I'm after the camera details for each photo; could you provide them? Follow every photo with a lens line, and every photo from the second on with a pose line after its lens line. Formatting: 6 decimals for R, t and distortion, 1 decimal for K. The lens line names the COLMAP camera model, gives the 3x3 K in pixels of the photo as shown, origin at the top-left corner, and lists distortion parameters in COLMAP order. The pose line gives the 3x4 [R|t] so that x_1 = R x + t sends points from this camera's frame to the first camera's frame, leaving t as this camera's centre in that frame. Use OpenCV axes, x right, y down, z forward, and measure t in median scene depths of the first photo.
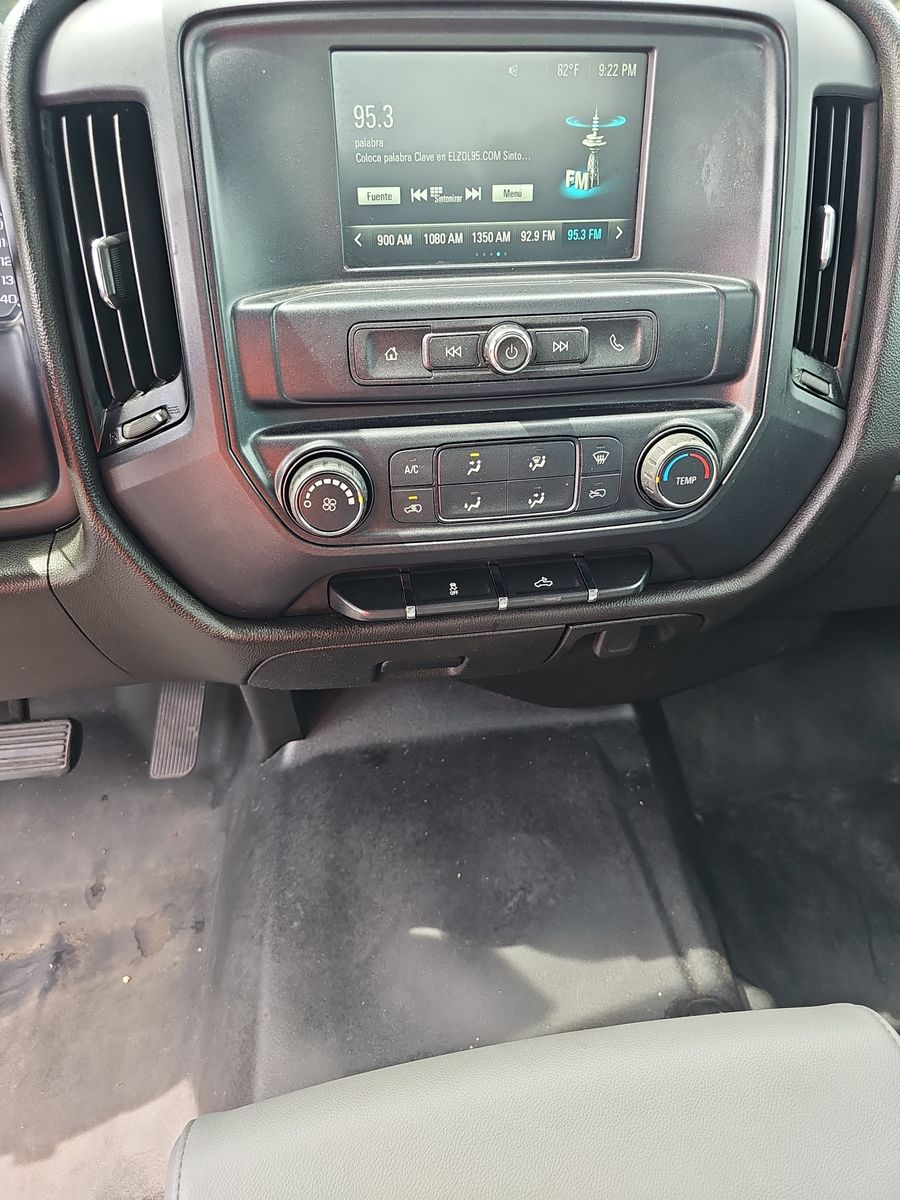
lens RADIAL K [[806.8, 0, 450.0], [0, 806.8, 600.0], [0, 0, 1]] dist [-0.003429, -0.001186]
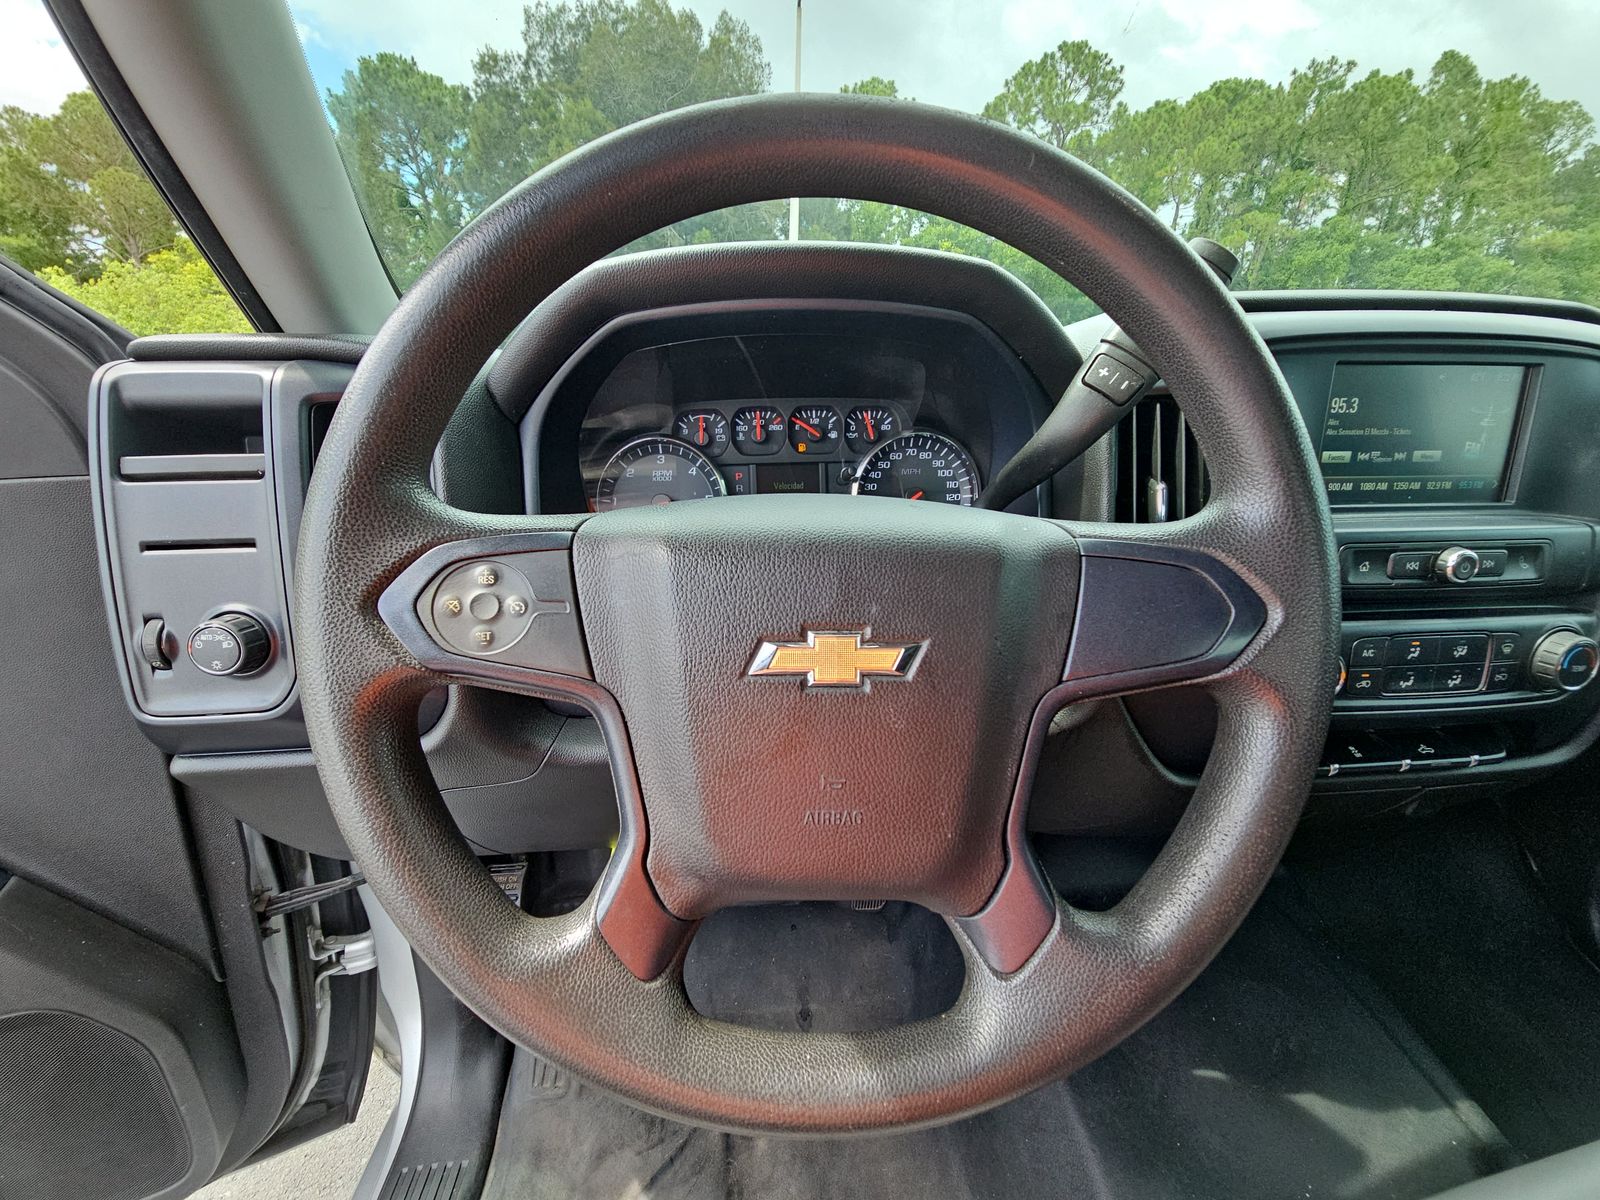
lens RADIAL K [[654.3, 0, 794.7], [0, 654.3, 611.3], [0, 0, 1]] dist [0.043479, -0.027132]
pose [[0.997794, 0.025568, -0.061267, -0.844533], [-0.039279, 0.971365, -0.234321, 0.053713], [0.053521, 0.236210, 0.970227, -0.085362]]
